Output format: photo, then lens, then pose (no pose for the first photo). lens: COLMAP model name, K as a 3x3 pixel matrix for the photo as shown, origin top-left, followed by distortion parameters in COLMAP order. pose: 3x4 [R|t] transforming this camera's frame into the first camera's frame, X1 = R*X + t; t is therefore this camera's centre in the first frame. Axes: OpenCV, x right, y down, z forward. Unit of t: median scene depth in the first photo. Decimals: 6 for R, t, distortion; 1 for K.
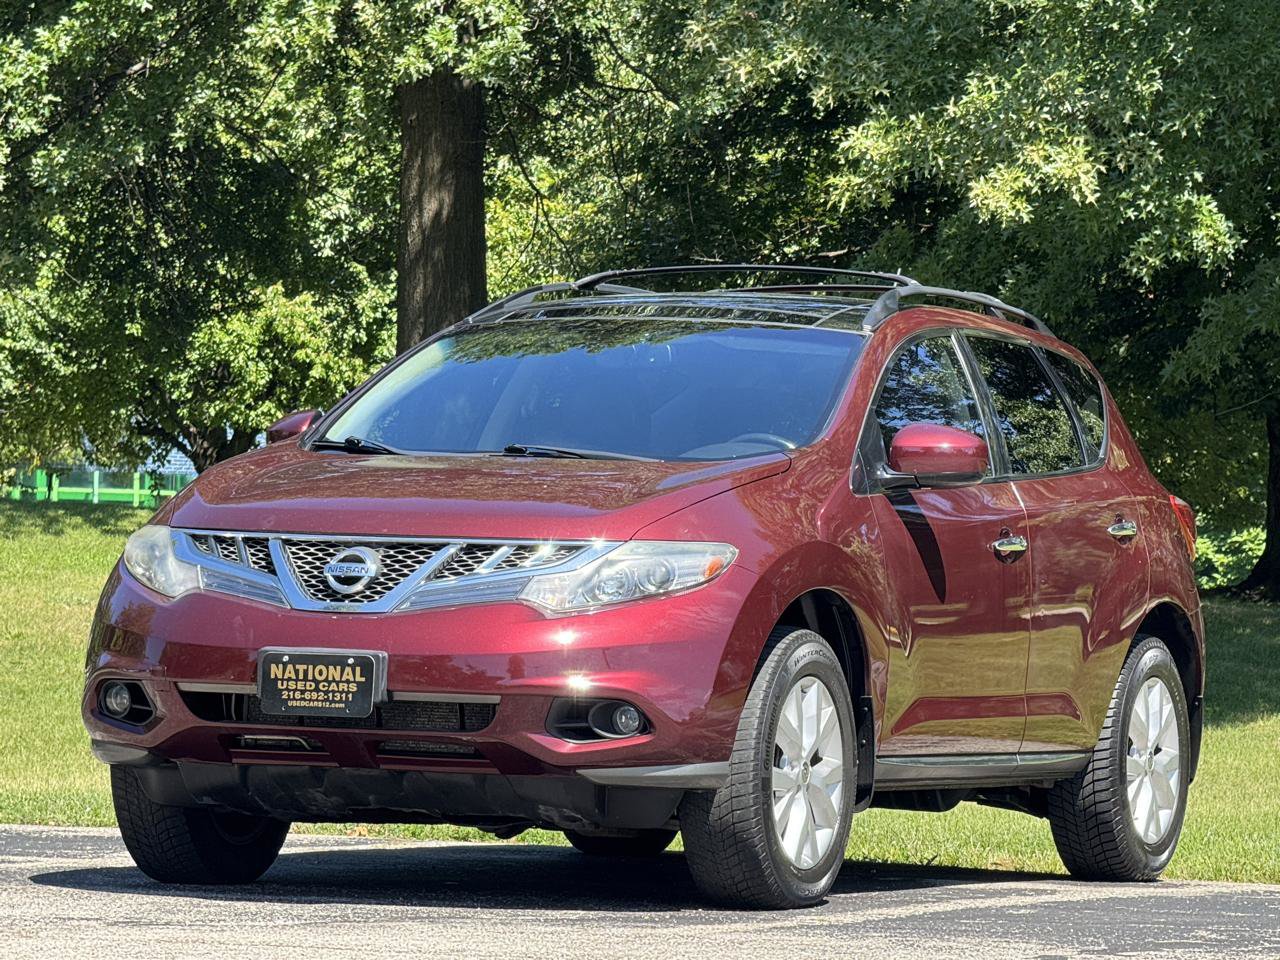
lens RADIAL K [[5351.3, 0, 757.0], [0, 5351.3, 481.3], [0, 0, 1]] dist [0.445458, 3.004196]
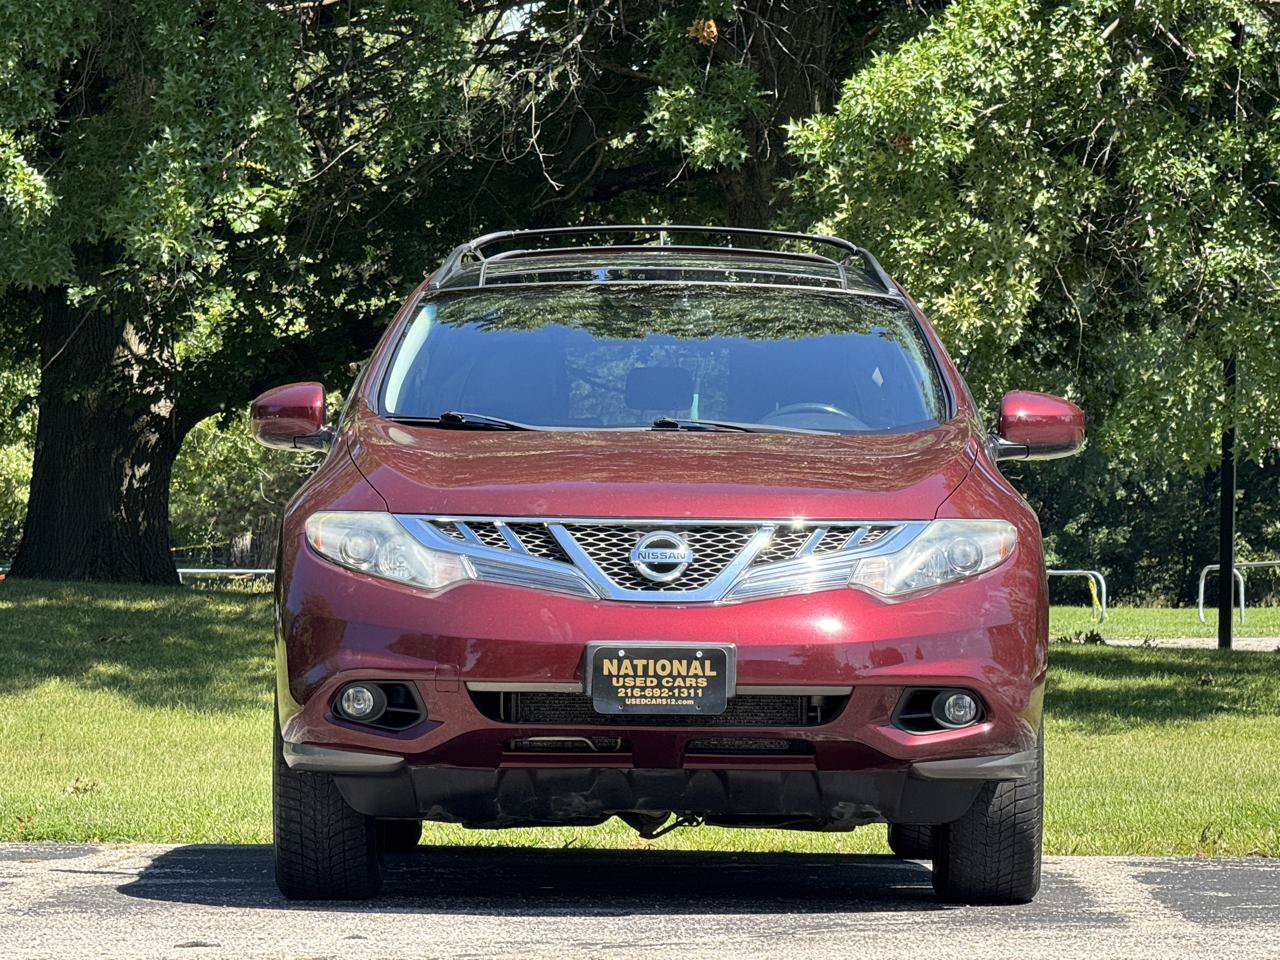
lens RADIAL K [[5351.3, 0, 757.0], [0, 5351.3, 481.3], [0, 0, 1]] dist [0.445458, 3.004196]
pose [[0.919528, -0.015022, 0.392738, -0.425274], [0.011713, 0.999873, 0.010820, -0.006275], [-0.392850, -0.005349, 0.919587, 0.142273]]
